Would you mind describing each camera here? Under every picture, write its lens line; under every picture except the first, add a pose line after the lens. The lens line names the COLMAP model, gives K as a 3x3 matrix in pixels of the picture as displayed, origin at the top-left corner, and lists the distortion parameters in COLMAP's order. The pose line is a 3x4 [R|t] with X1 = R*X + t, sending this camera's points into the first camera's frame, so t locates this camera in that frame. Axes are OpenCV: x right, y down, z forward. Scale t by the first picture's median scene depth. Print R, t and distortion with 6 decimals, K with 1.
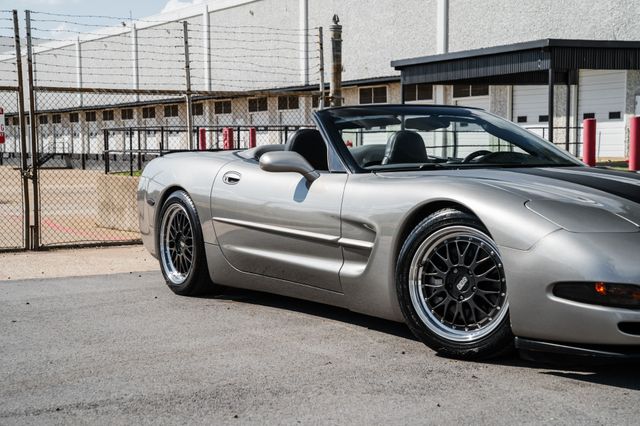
lens RADIAL K [[1124.5, 0, 323.1], [0, 1124.5, 213.7], [0, 0, 1]] dist [0.293170, 0.219266]
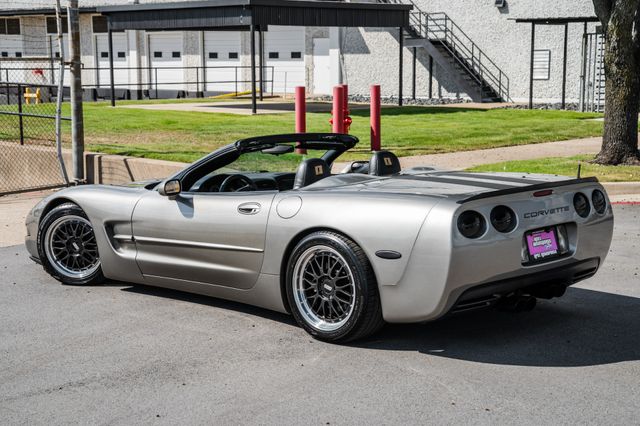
lens RADIAL K [[1124.5, 0, 323.1], [0, 1124.5, 213.7], [0, 0, 1]] dist [0.293170, 0.219266]
pose [[0.958016, -0.037696, 0.284228, -0.083523], [0.015541, 0.996689, 0.079804, -0.045262], [-0.286295, -0.072037, 0.955430, -0.136291]]
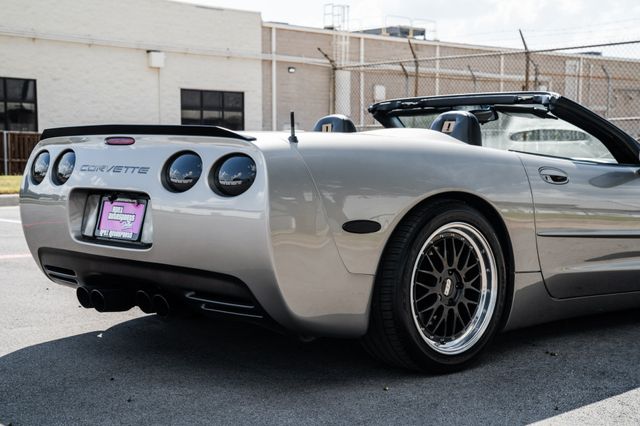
lens RADIAL K [[1047.6, 0, 320.3], [0, 1047.6, 214.1], [0, 0, 1]] dist [0.257110, 0.175034]
pose [[0.212244, 0.067899, -0.974855, 0.415246], [-0.060496, 0.996583, 0.056241, -0.015610], [0.975342, 0.047038, 0.215626, 0.266090]]
